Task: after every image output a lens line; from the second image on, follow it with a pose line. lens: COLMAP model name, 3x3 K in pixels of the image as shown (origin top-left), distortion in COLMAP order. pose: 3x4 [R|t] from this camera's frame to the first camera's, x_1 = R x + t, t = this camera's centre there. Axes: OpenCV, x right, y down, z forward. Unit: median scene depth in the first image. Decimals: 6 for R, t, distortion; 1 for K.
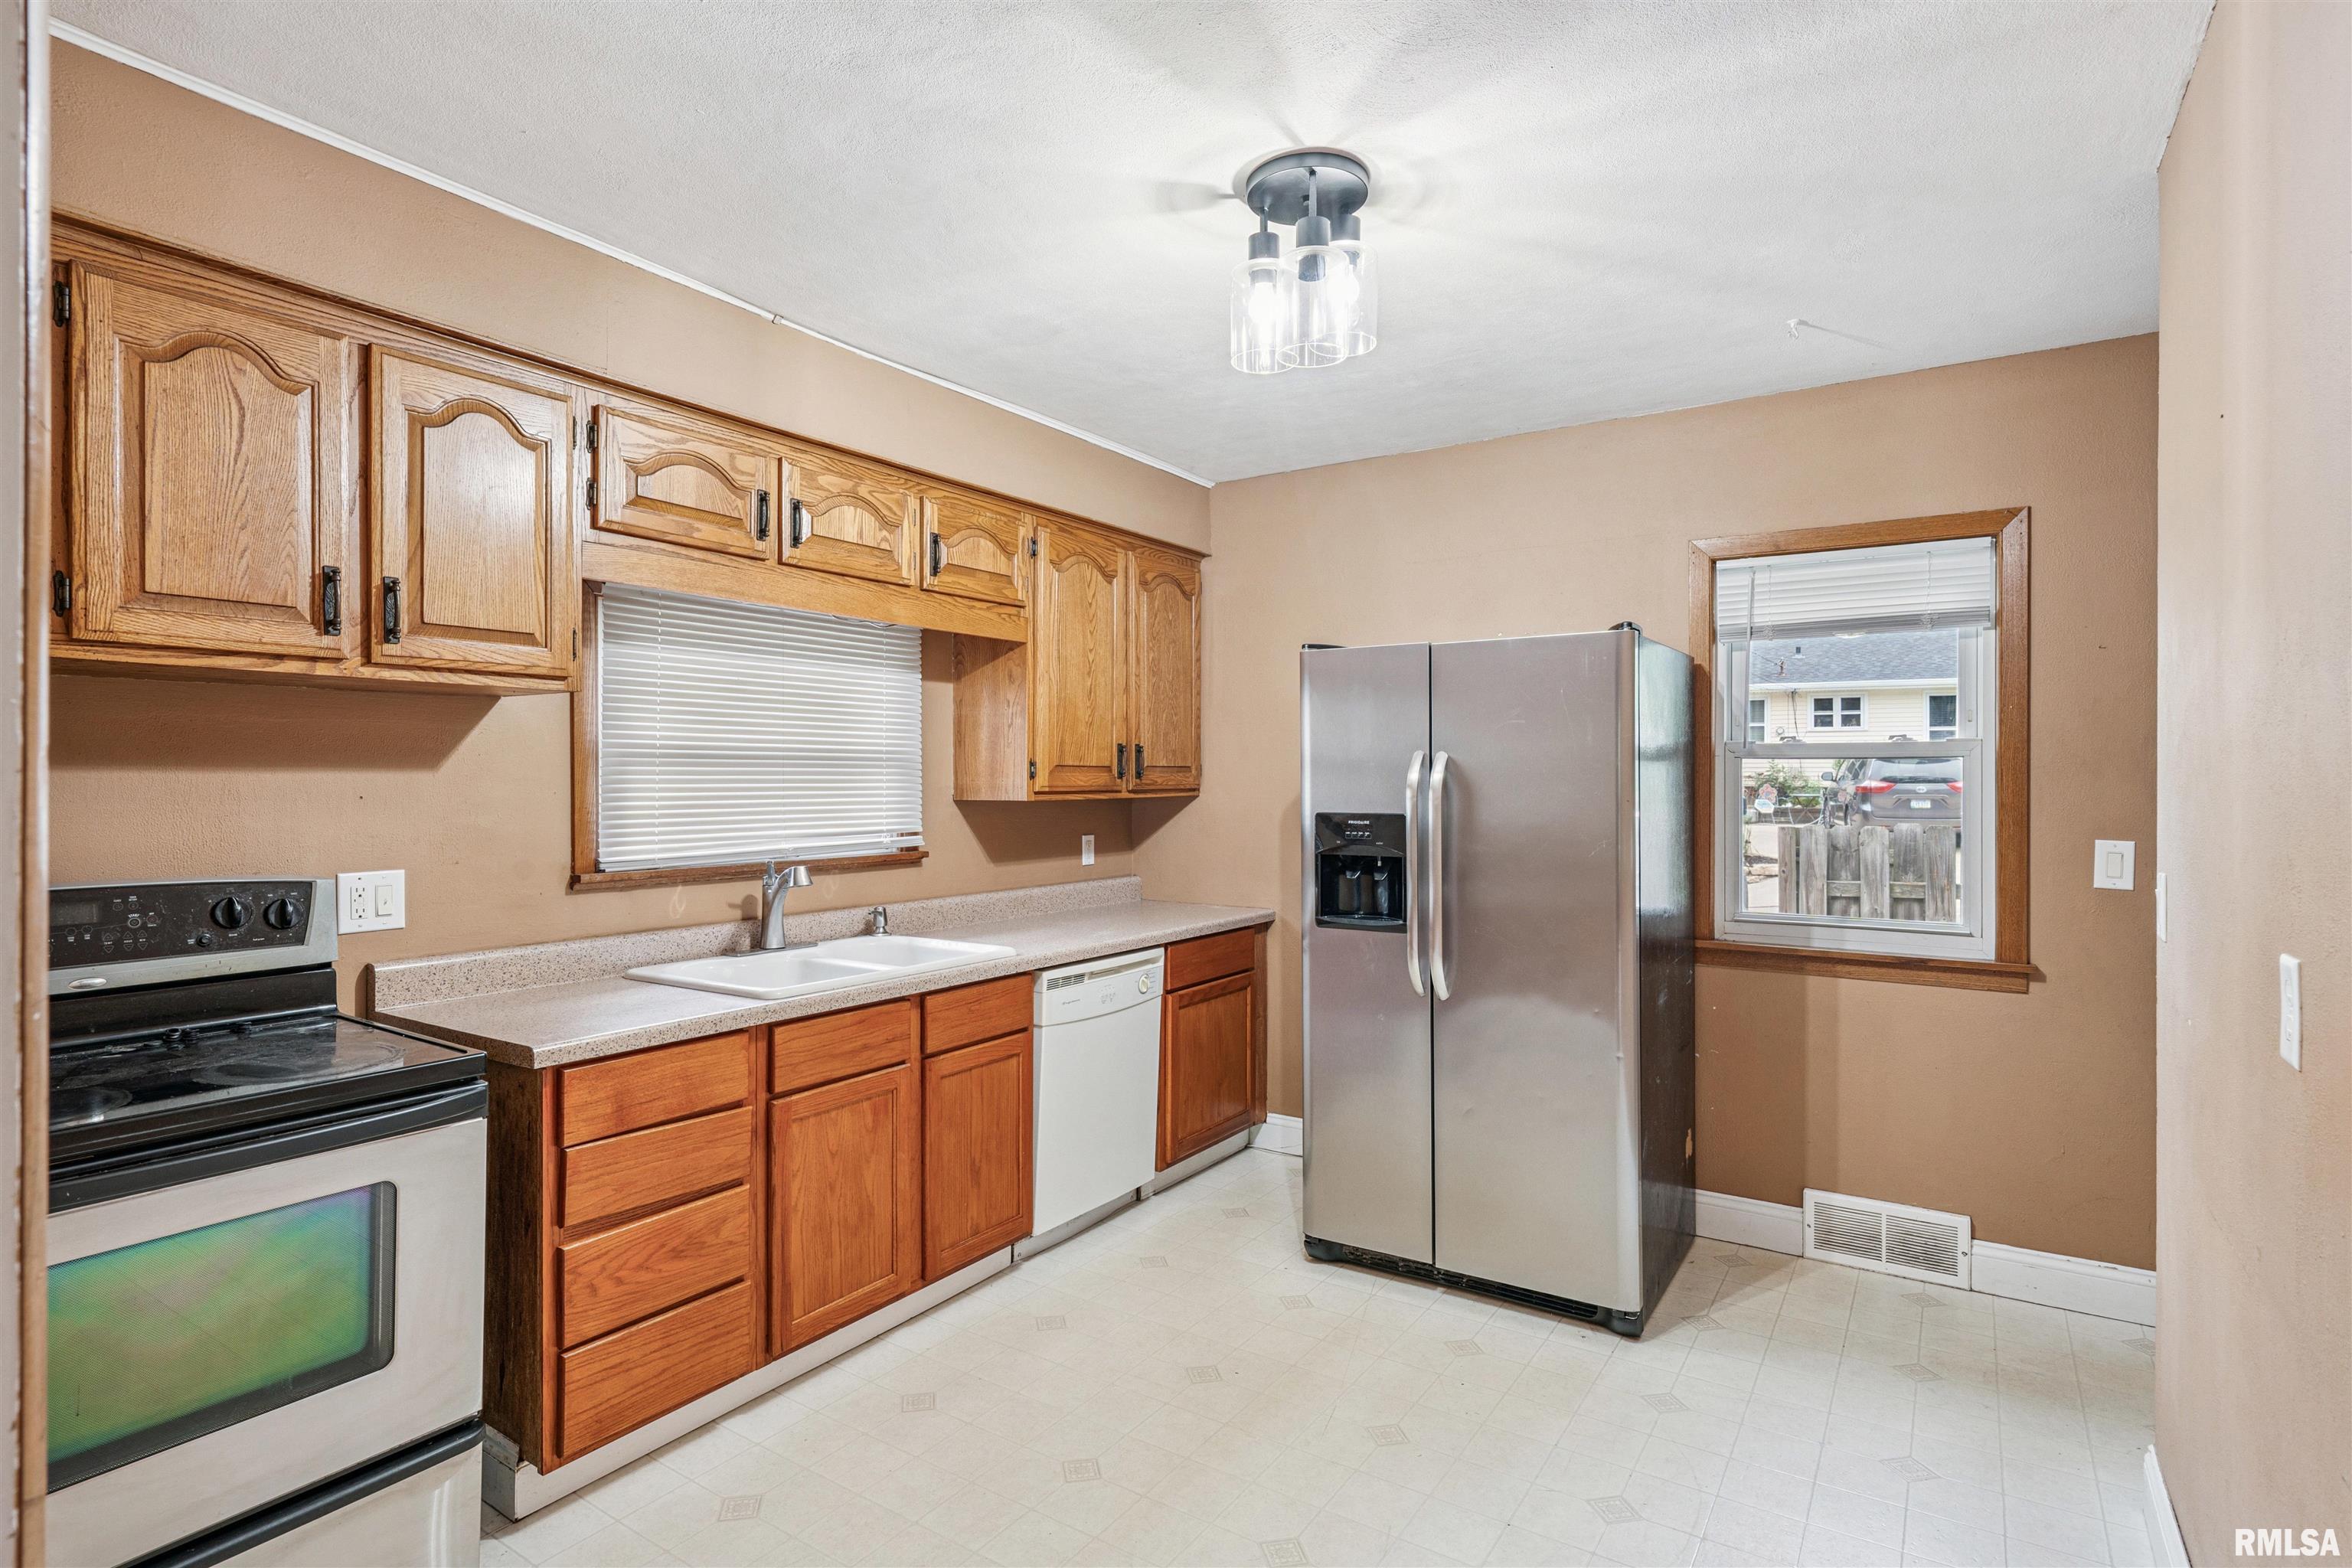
lens RADIAL K [[1222.4, 0, 1163.0], [0, 1222.4, 765.6], [0, 0, 1]] dist [0.002778, 0.003711]
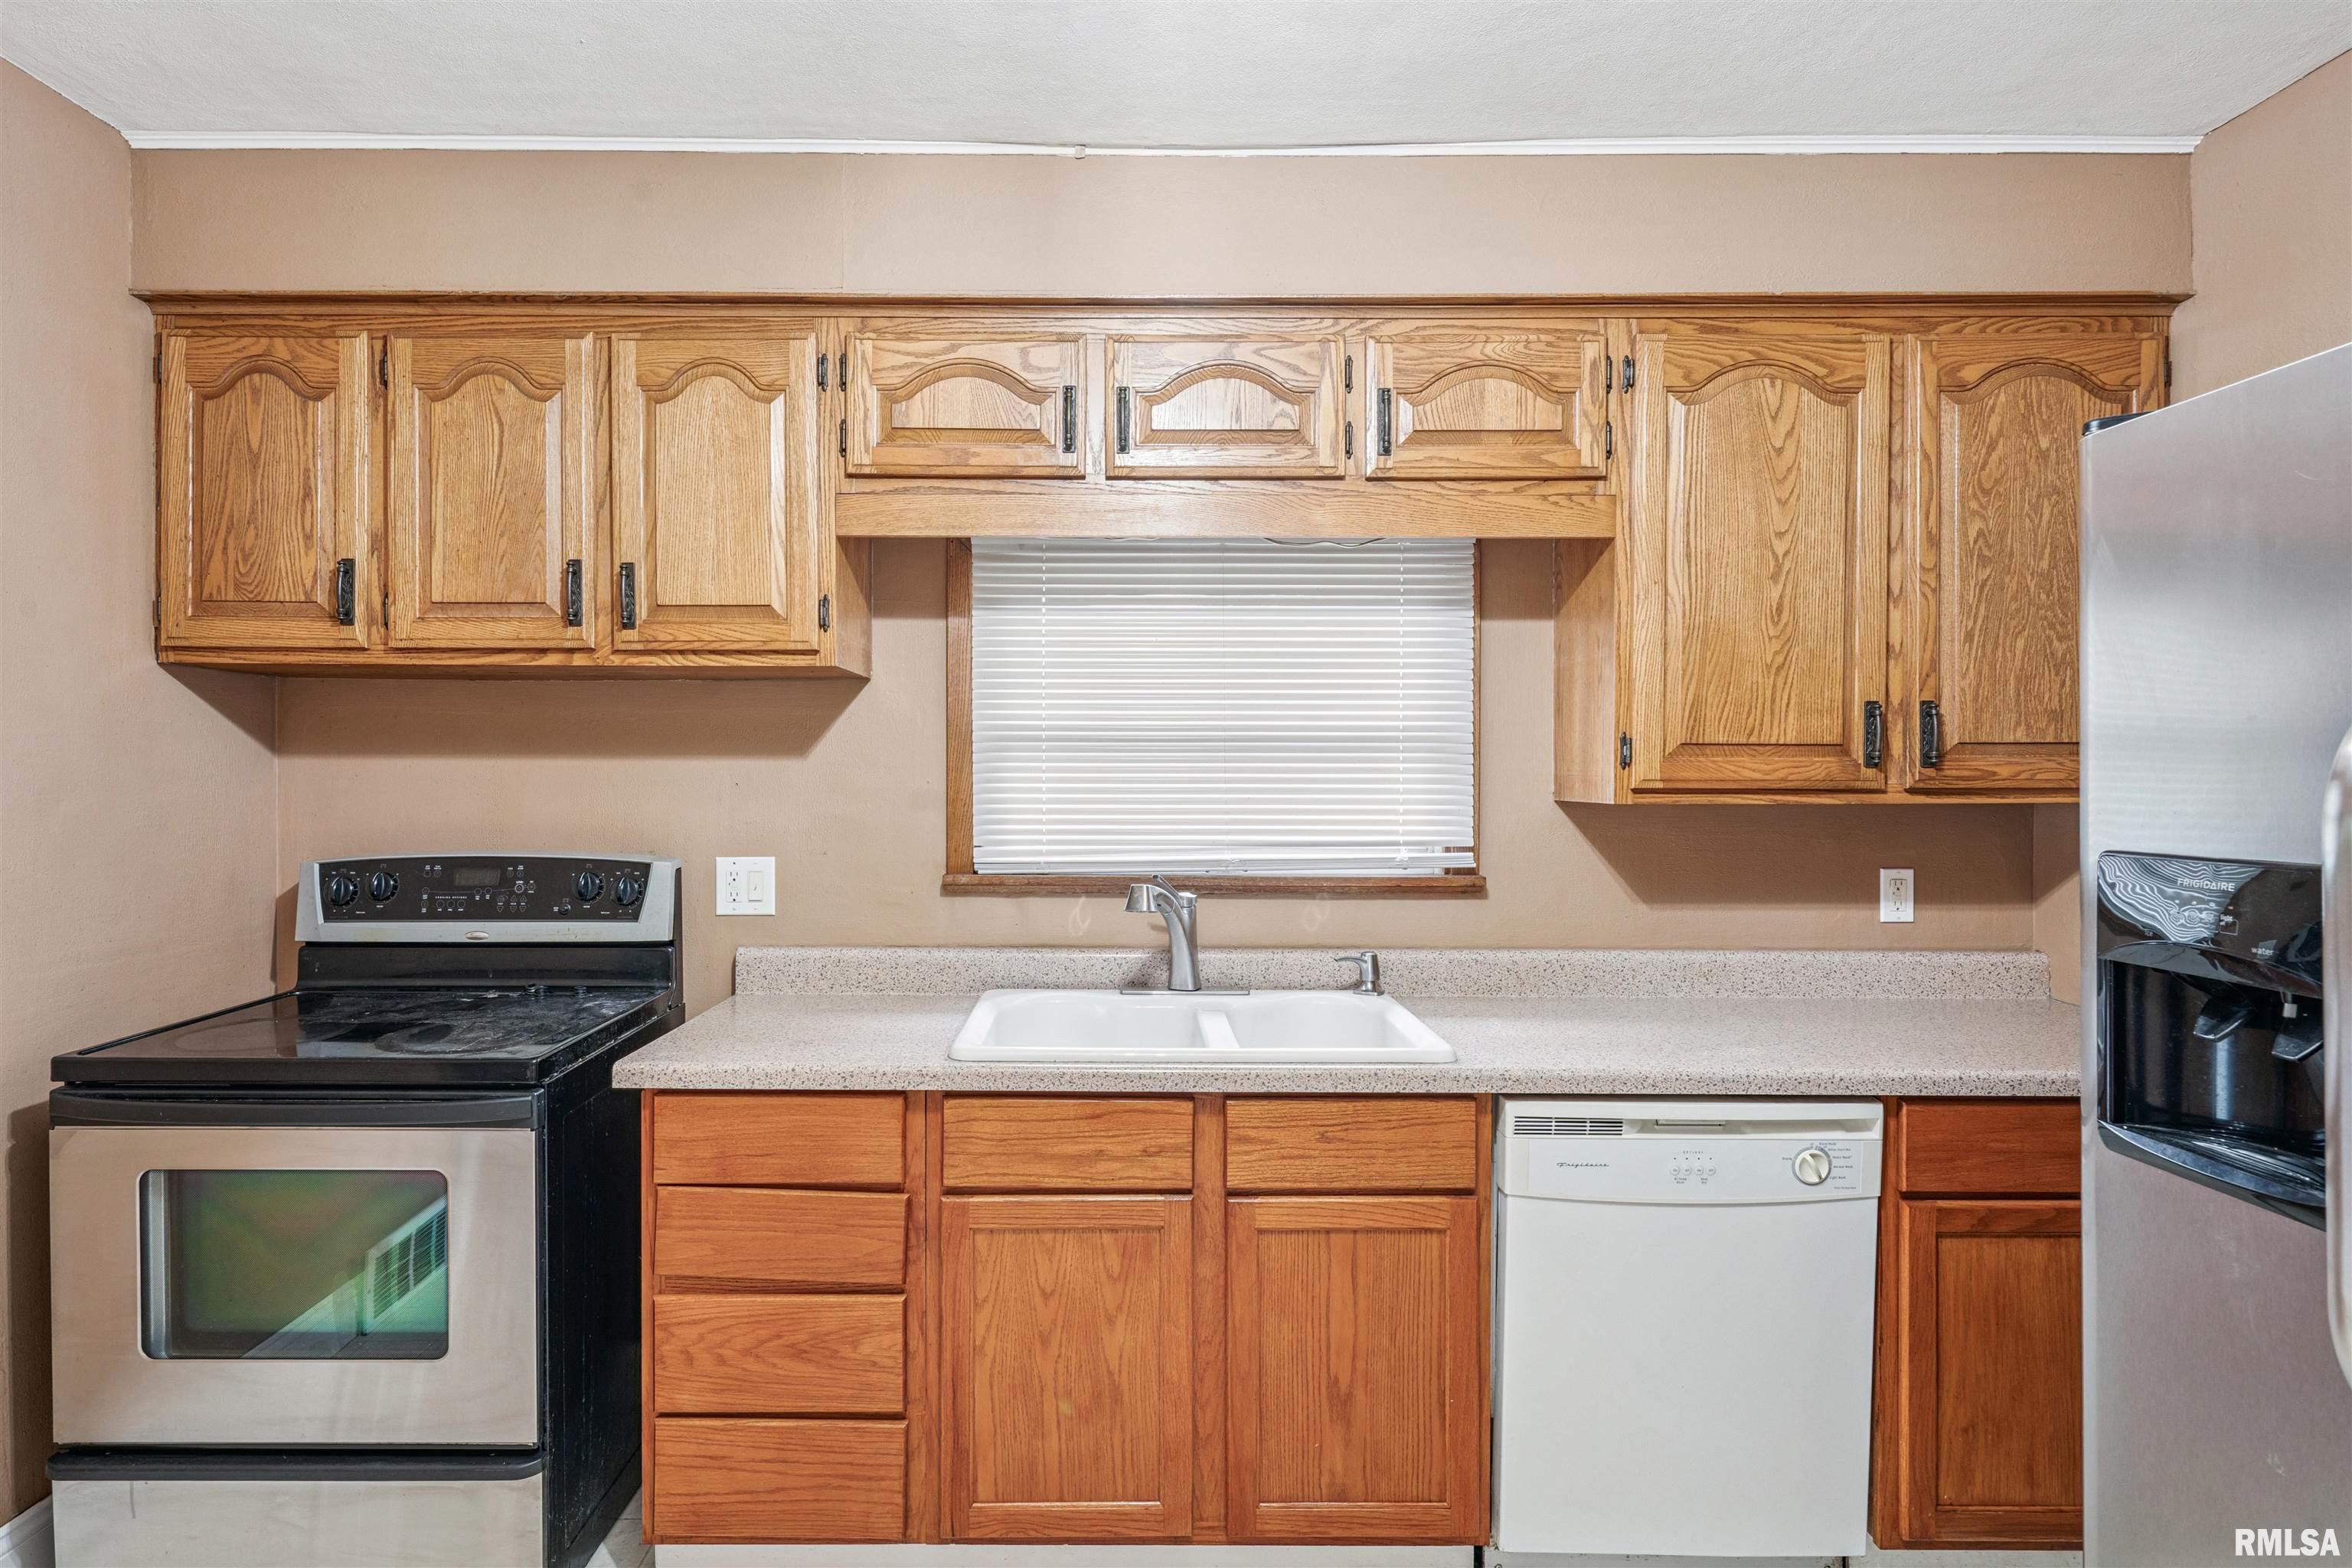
lens RADIAL K [[1222.4, 0, 1174.0], [0, 1222.4, 770.3], [0, 0, 1]] dist [0.002778, 0.003711]
pose [[0.547040, 0.002024, -0.837104, 0.330949], [0.007220, 0.999948, 0.007136, 0.008095], [0.837076, -0.009948, 0.546997, 0.613076]]
